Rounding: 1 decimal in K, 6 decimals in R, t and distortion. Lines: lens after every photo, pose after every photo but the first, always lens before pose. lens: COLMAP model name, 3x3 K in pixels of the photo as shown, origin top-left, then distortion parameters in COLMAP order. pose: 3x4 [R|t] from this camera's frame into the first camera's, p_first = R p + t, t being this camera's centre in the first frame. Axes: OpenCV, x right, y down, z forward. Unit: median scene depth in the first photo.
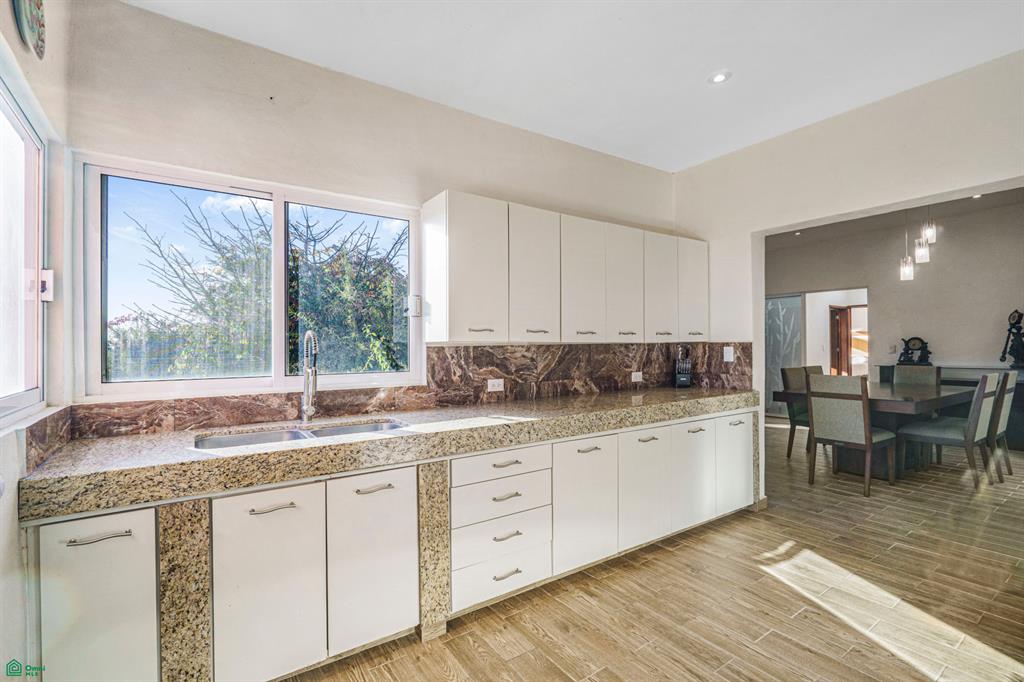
lens RADIAL K [[470.9, 0, 507.5], [0, 470.9, 344.8], [0, 0, 1]] dist [-0.004245, 0.000423]
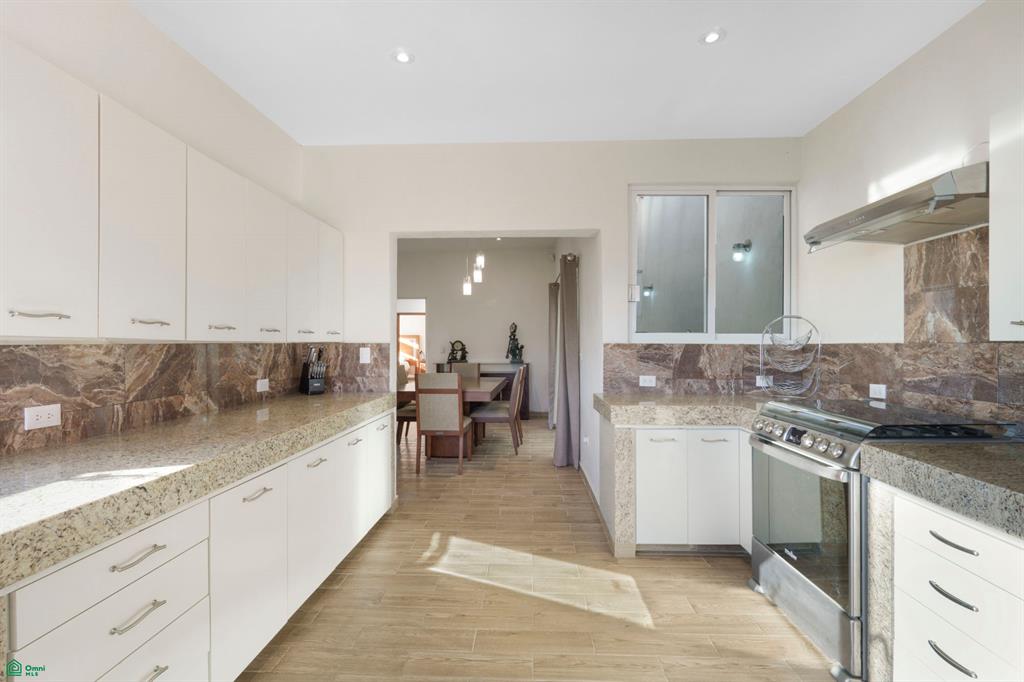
lens RADIAL K [[470.9, 0, 515.1], [0, 470.9, 346.3], [0, 0, 1]] dist [-0.004245, 0.000423]
pose [[0.597124, 0.004753, 0.802135, -0.125881], [-0.005667, 0.999982, -0.001707, 0.001219], [-0.802129, -0.003526, 0.597140, 0.214699]]
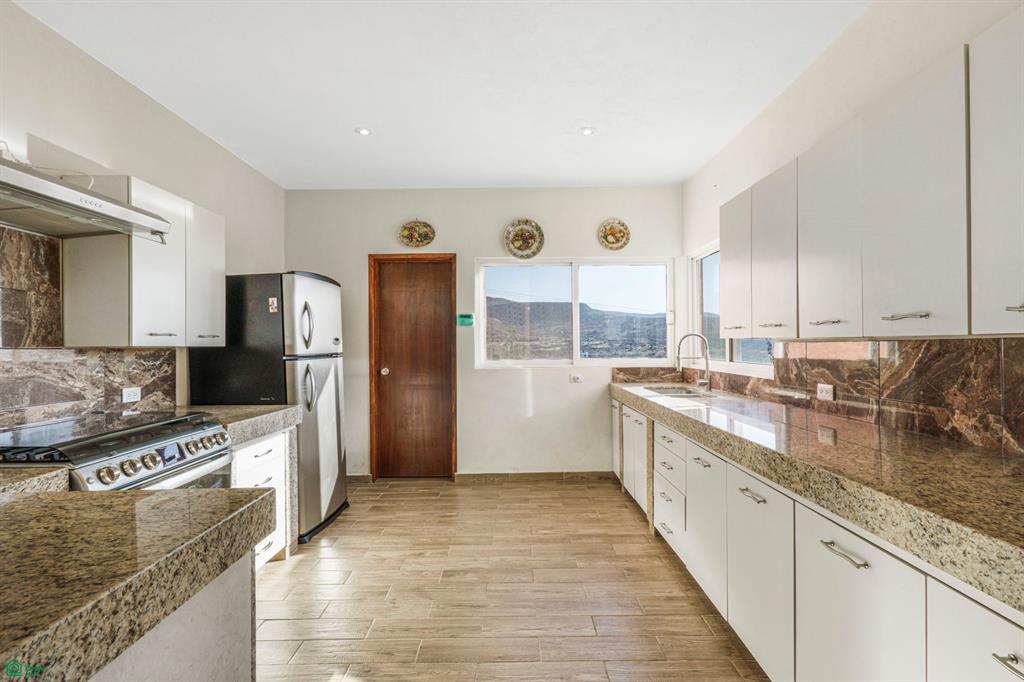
lens RADIAL K [[470.9, 0, 510.7], [0, 470.9, 342.3], [0, 0, 1]] dist [-0.004245, 0.000423]
pose [[-0.571243, 0.007941, -0.820742, 0.855296], [0.011949, 0.999928, 0.001359, -0.004189], [0.820694, -0.009031, -0.571297, 0.946620]]
